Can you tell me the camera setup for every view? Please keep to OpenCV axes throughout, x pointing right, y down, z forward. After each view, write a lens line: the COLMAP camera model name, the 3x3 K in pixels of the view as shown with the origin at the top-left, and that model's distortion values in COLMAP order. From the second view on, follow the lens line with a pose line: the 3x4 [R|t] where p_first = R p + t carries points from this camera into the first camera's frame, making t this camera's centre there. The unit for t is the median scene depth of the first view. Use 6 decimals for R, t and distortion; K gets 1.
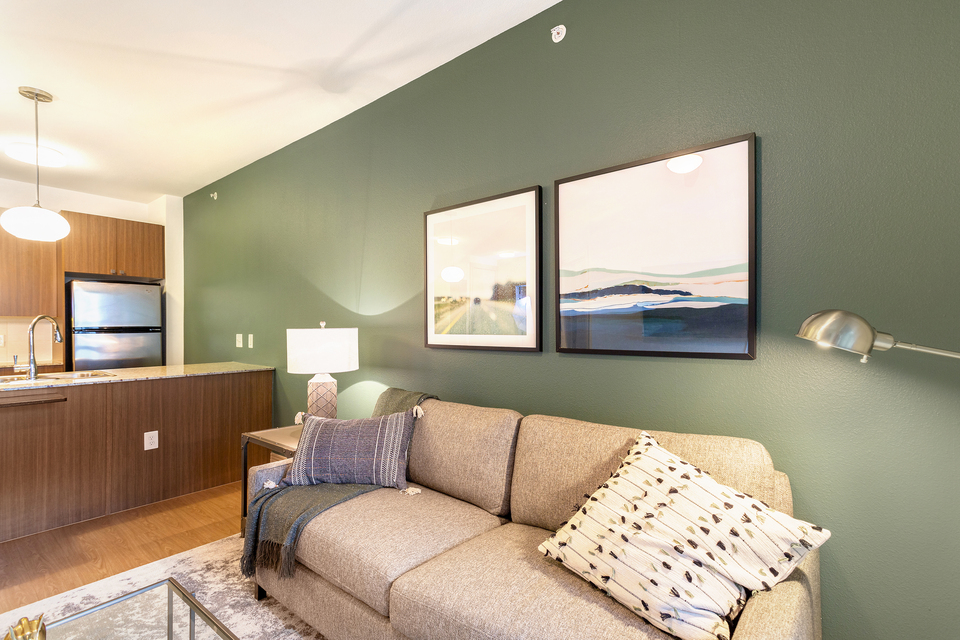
lens RADIAL K [[452.0, 0, 480.0], [0, 452.0, 320.0], [0, 0, 1]] dist [0.000850, 0.000119]
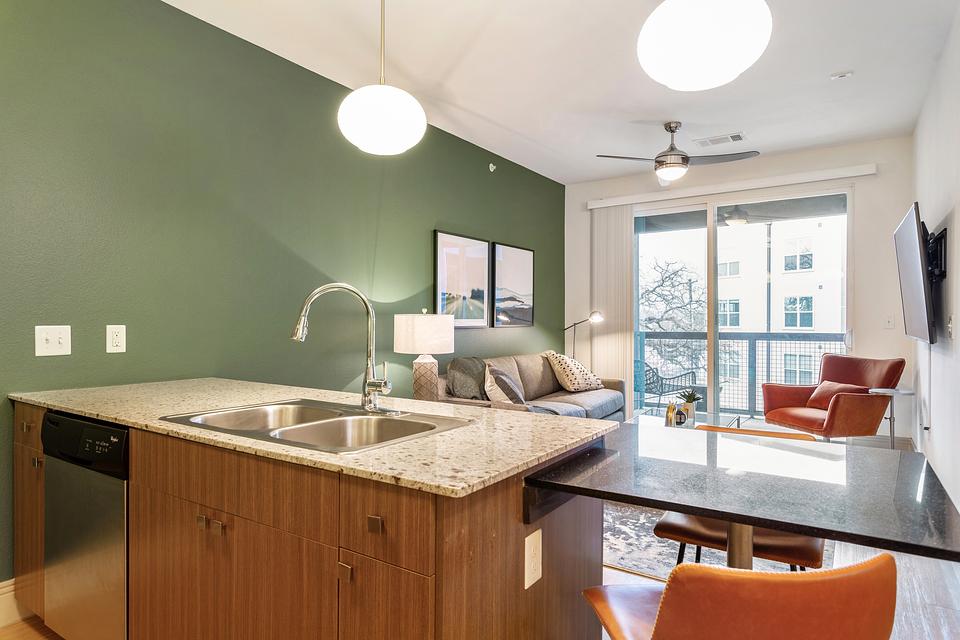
lens RADIAL K [[572.2, 0, 480.0], [0, 572.2, 320.0], [0, 0, 1]] dist [-0.003446, -0.001137]
pose [[-0.109518, 0.000372, 0.993985, -2.111852], [-0.012607, 0.999919, -0.001763, 0.039793], [-0.993905, -0.012724, -0.109504, 1.206719]]
